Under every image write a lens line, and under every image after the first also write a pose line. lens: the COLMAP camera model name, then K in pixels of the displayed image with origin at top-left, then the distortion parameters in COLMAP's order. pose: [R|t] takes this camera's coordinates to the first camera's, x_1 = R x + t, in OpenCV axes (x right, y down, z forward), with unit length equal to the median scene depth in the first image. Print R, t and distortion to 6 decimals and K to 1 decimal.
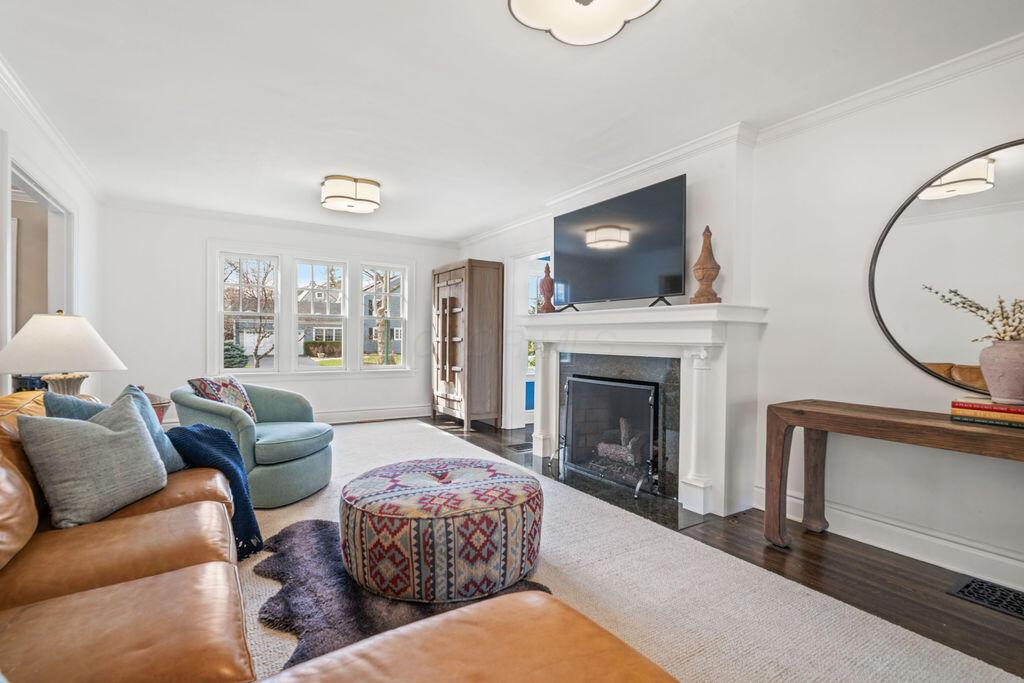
lens RADIAL K [[473.8, 0, 512.8], [0, 473.8, 338.3], [0, 0, 1]] dist [0.000450, -0.000415]
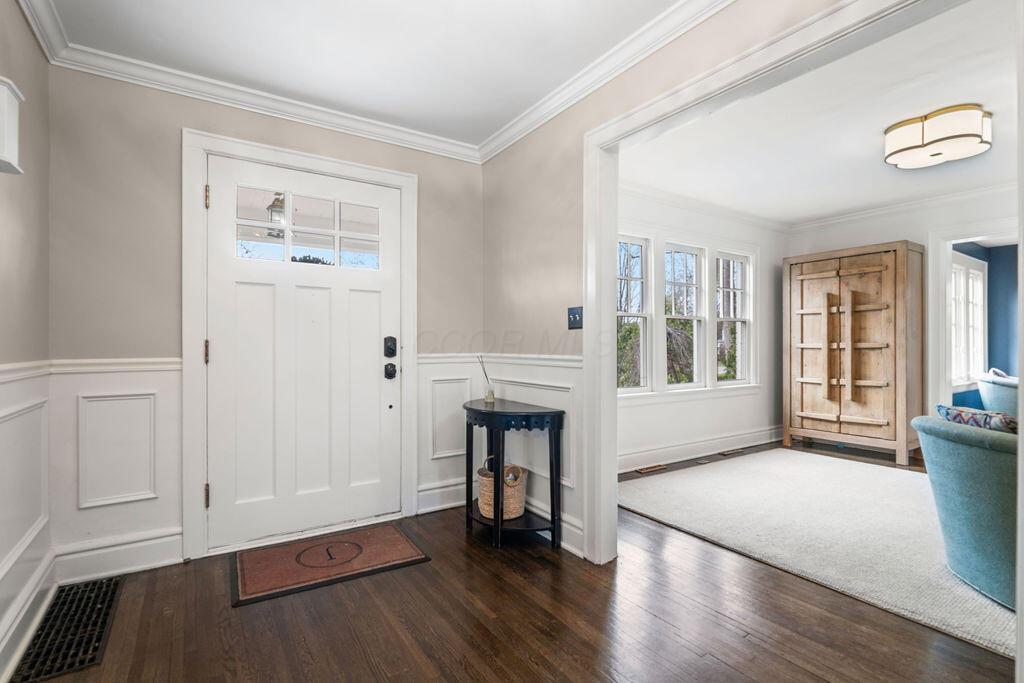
lens RADIAL K [[481.9, 0, 515.4], [0, 481.9, 349.4], [0, 0, 1]] dist [-0.001302, -0.000290]
pose [[0.999523, -0.020318, 0.023258, -0.969101], [0.020051, 0.999731, 0.011653, -0.015927], [-0.023489, -0.011181, 0.999662, 0.315175]]
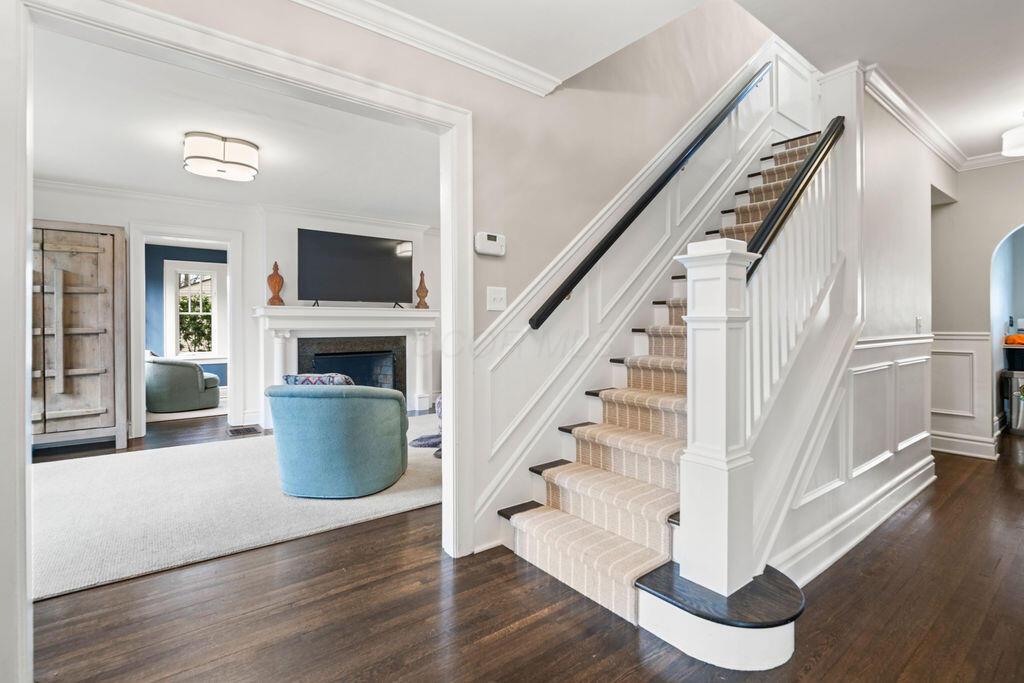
lens RADIAL K [[477.0, 0, 512.8], [0, 477.0, 331.0], [0, 0, 1]] dist [-0.001682, -0.000363]
pose [[-0.084765, -0.025876, 0.996065, -1.212852], [0.000590, 0.999661, 0.026020, -0.021244], [-0.996401, 0.002793, -0.084721, 0.565554]]
